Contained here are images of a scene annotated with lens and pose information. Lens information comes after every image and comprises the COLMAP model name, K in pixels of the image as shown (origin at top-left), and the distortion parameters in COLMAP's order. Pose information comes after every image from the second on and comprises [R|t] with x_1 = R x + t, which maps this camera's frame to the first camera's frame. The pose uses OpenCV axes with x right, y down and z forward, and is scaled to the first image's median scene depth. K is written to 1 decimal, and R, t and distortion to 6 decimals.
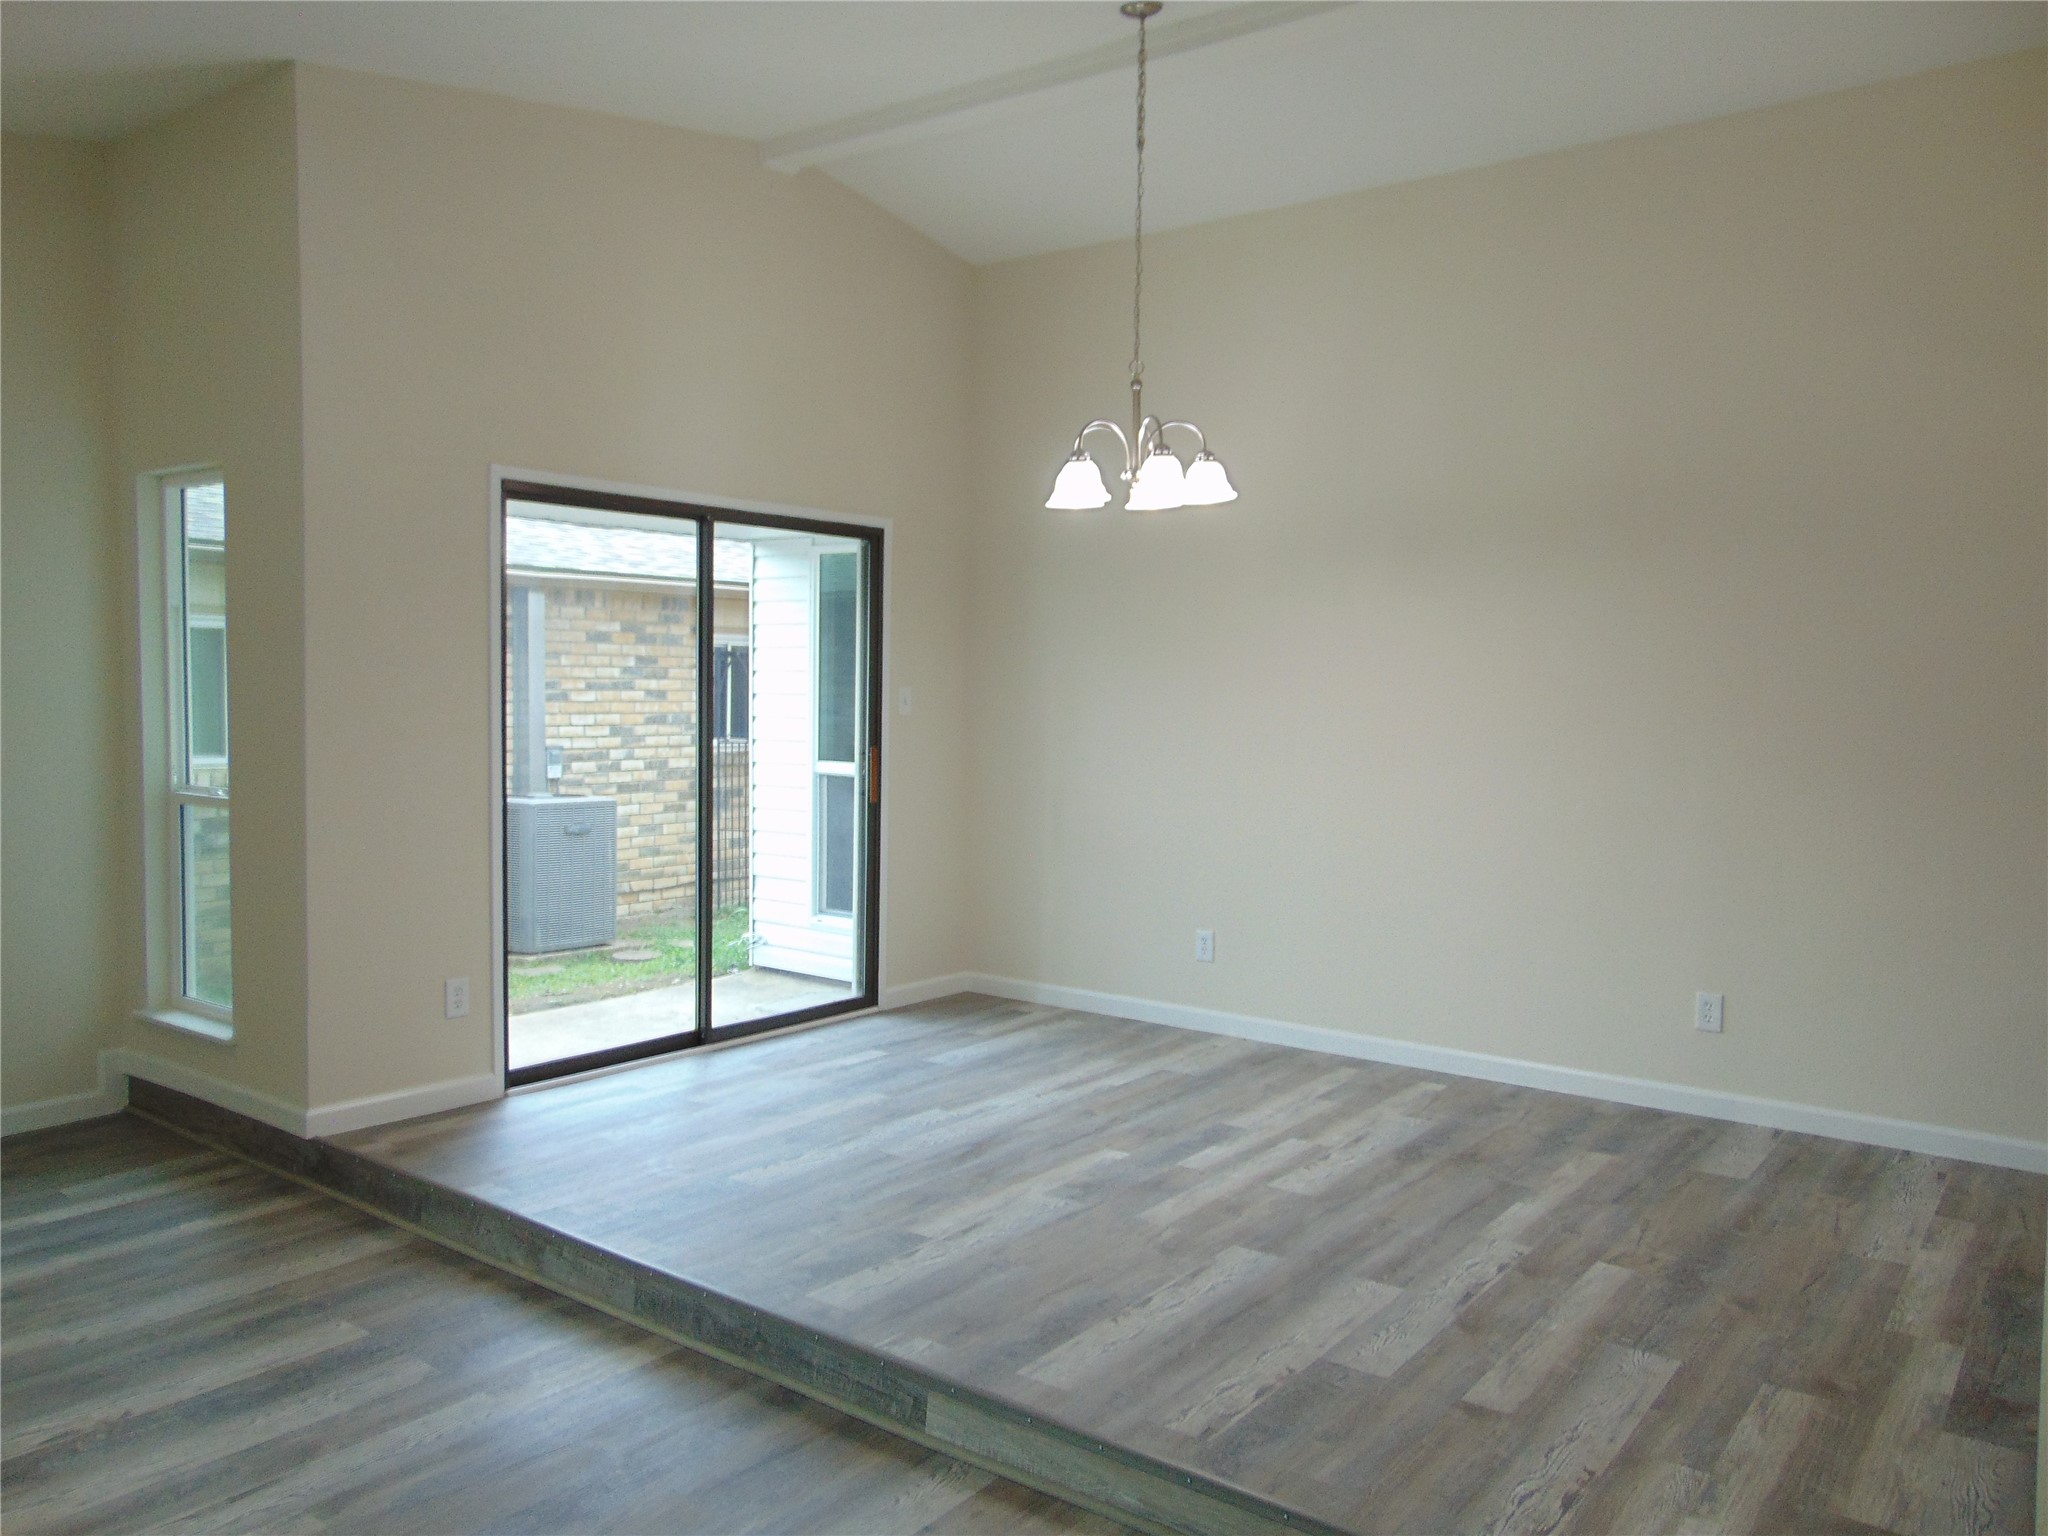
lens RADIAL K [[1540.2, 0, 1019.5], [0, 1540.2, 770.1], [0, 0, 1]] dist [-0.033524, 0.077959]
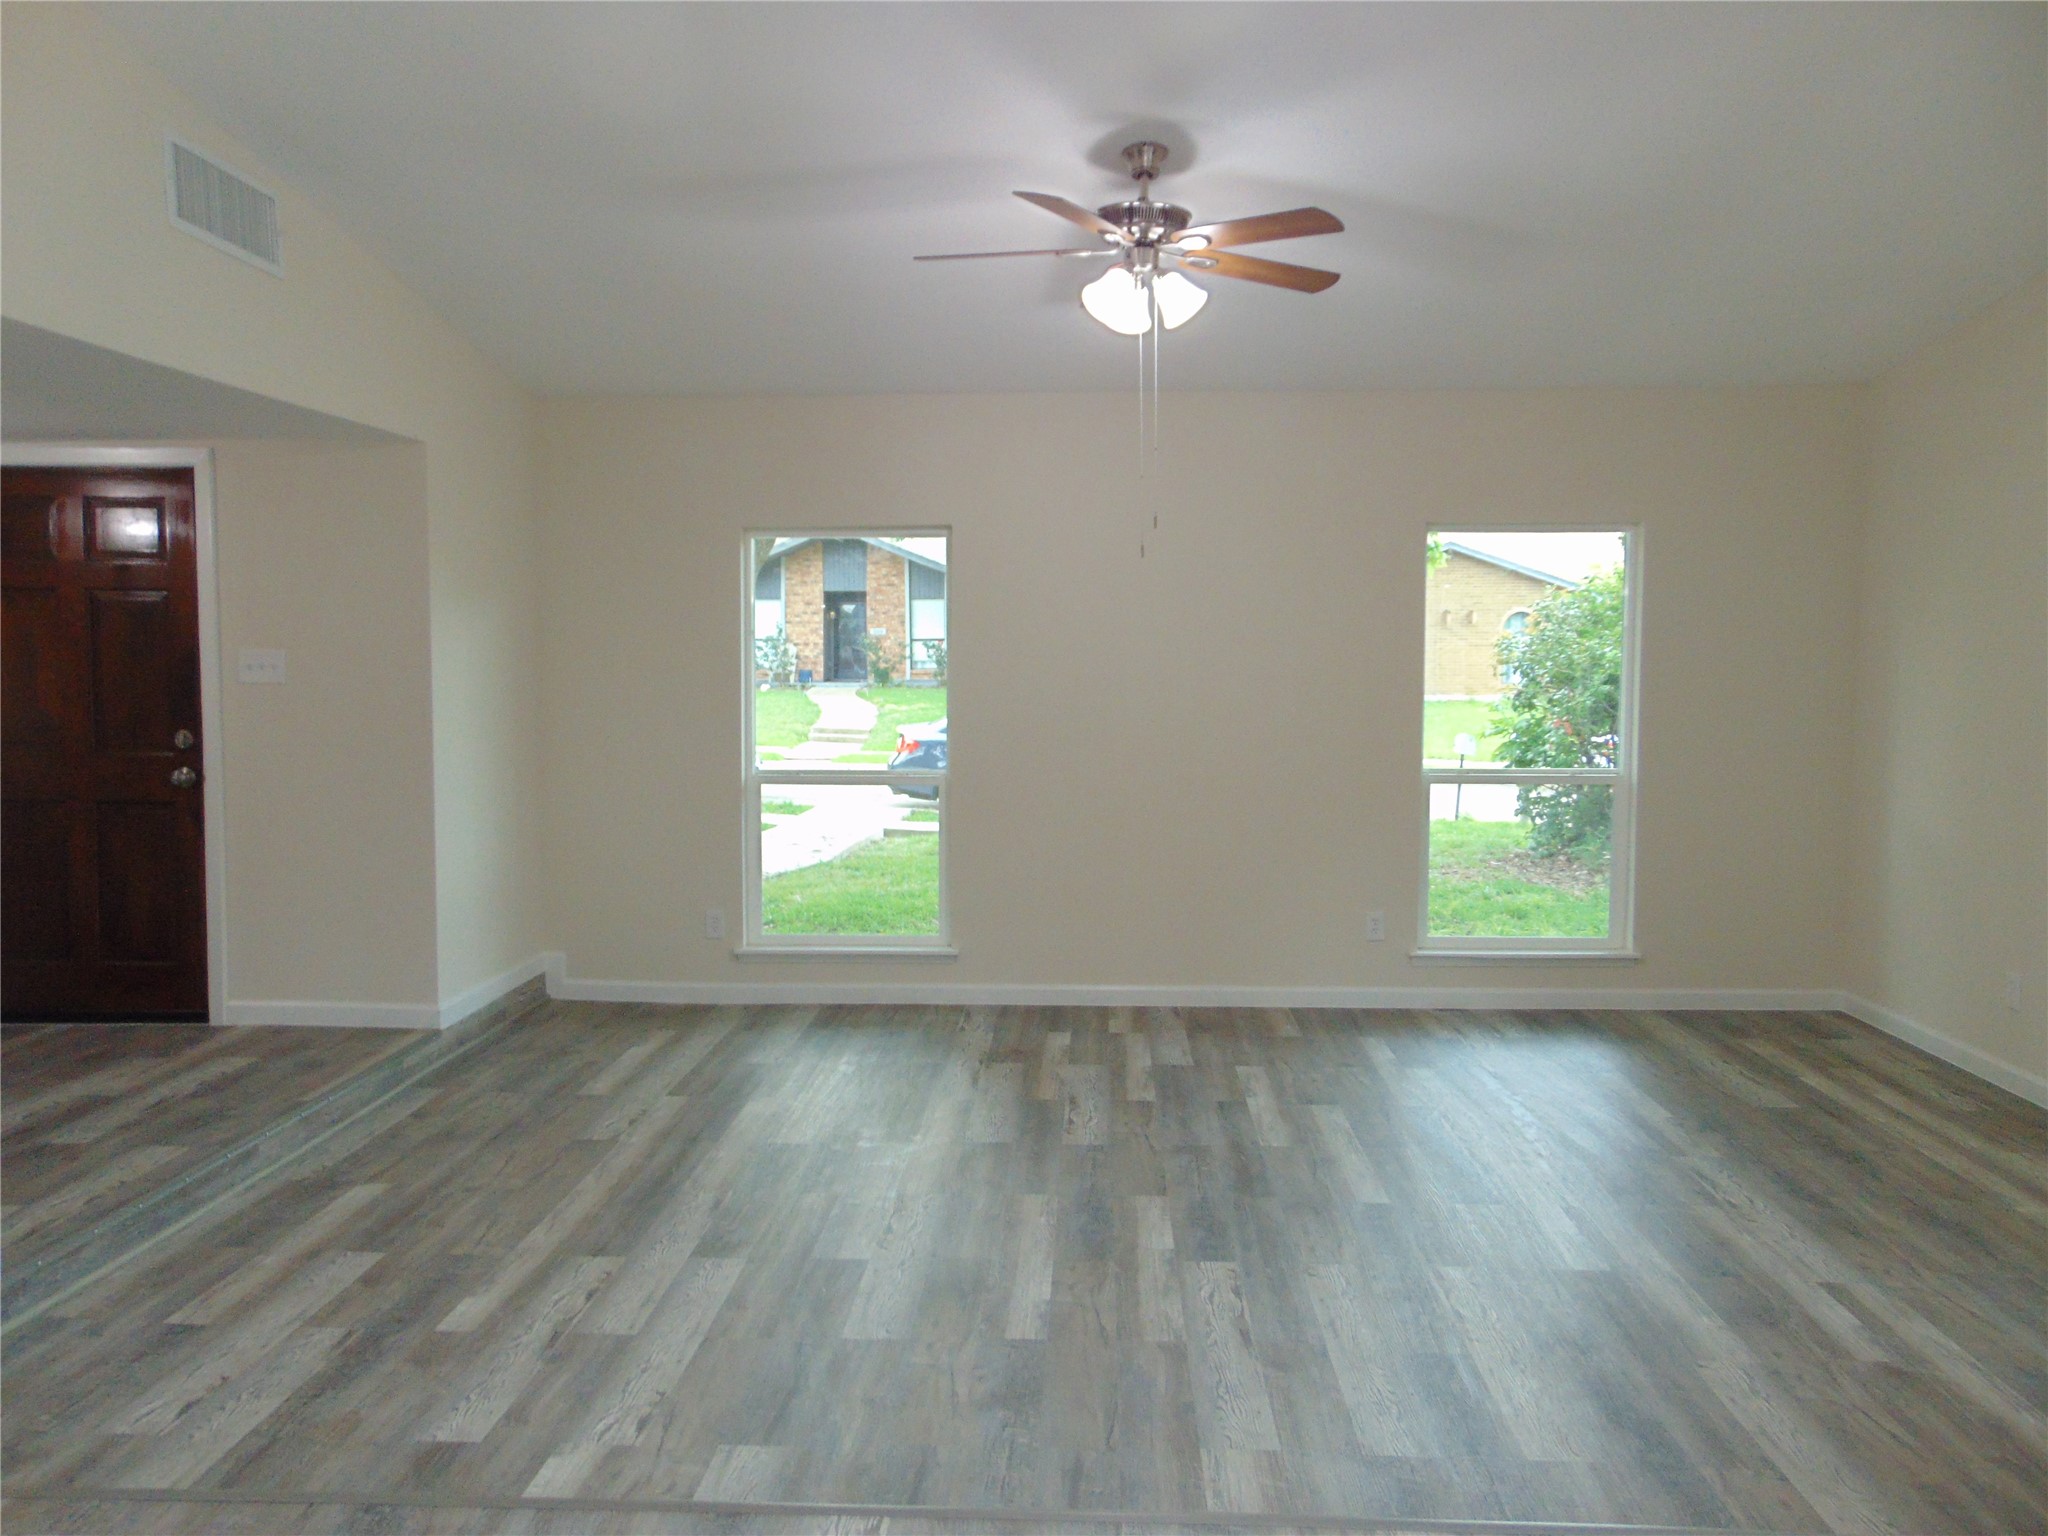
lens RADIAL K [[1540.2, 0, 1019.5], [0, 1540.2, 770.1], [0, 0, 1]] dist [-0.033524, 0.077959]
pose [[-0.824765, 0.024660, -0.564938, 0.167684], [-0.041695, 0.993677, 0.104247, -0.045099], [0.563936, 0.109534, -0.818522, 1.015954]]
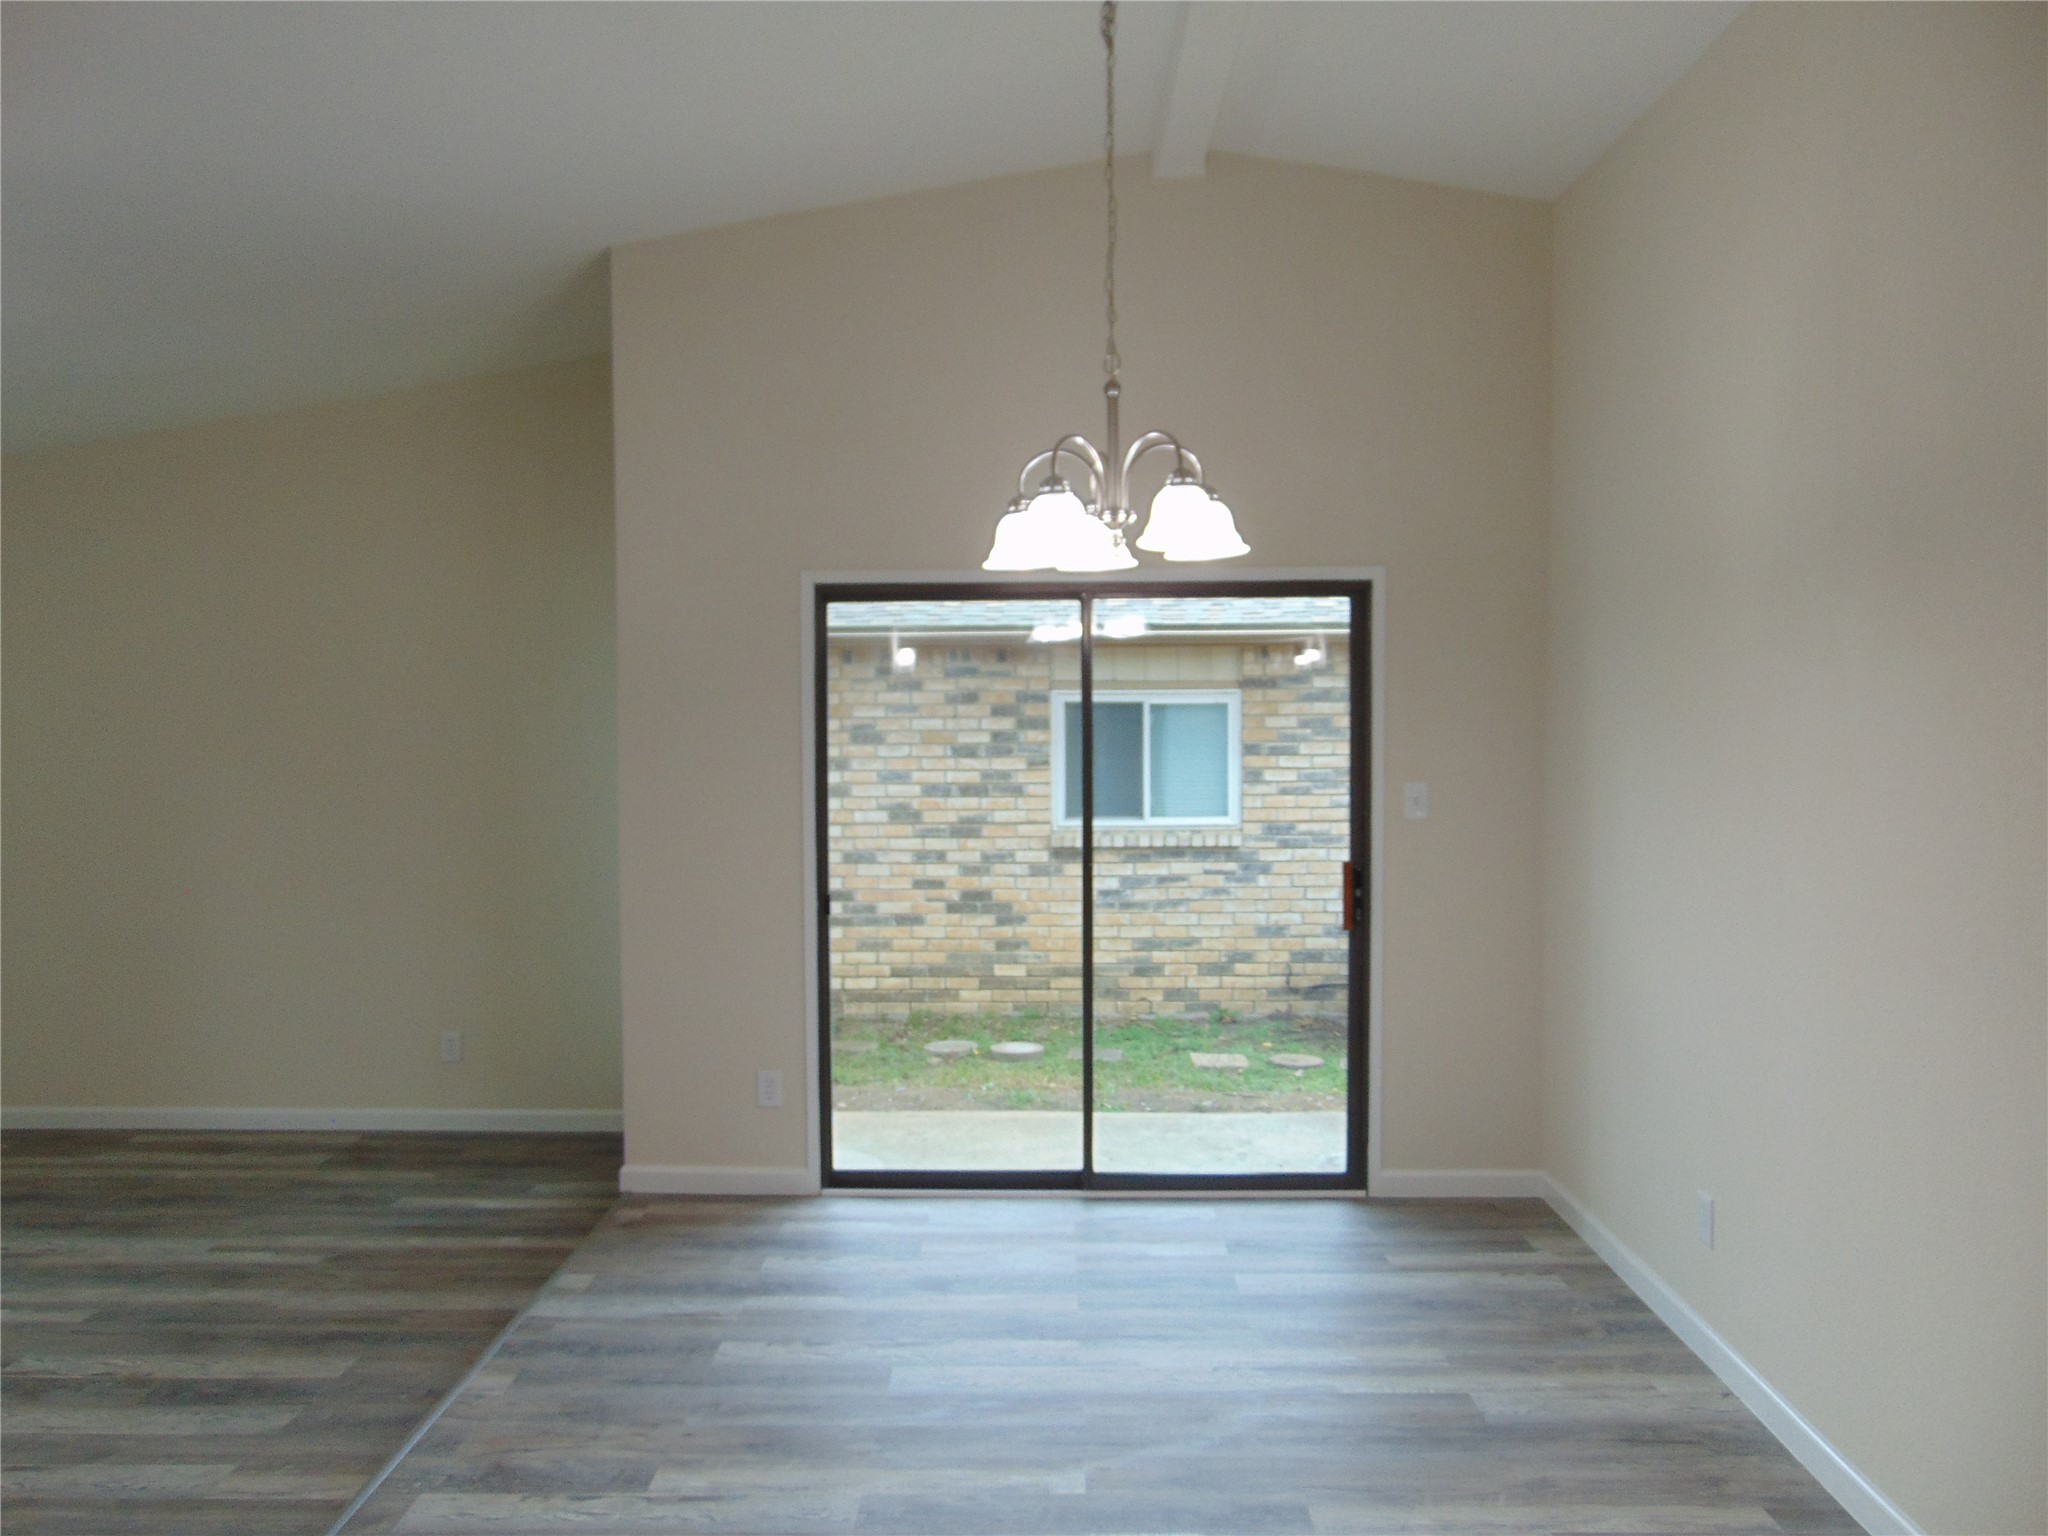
lens RADIAL K [[1540.2, 0, 1019.5], [0, 1540.2, 770.1], [0, 0, 1]] dist [-0.033524, 0.077959]
pose [[0.588617, 0.016434, -0.808245, 0.548179], [-0.030492, 0.999533, -0.001883, -0.067732], [0.807837, 0.025753, 0.588843, 0.500800]]
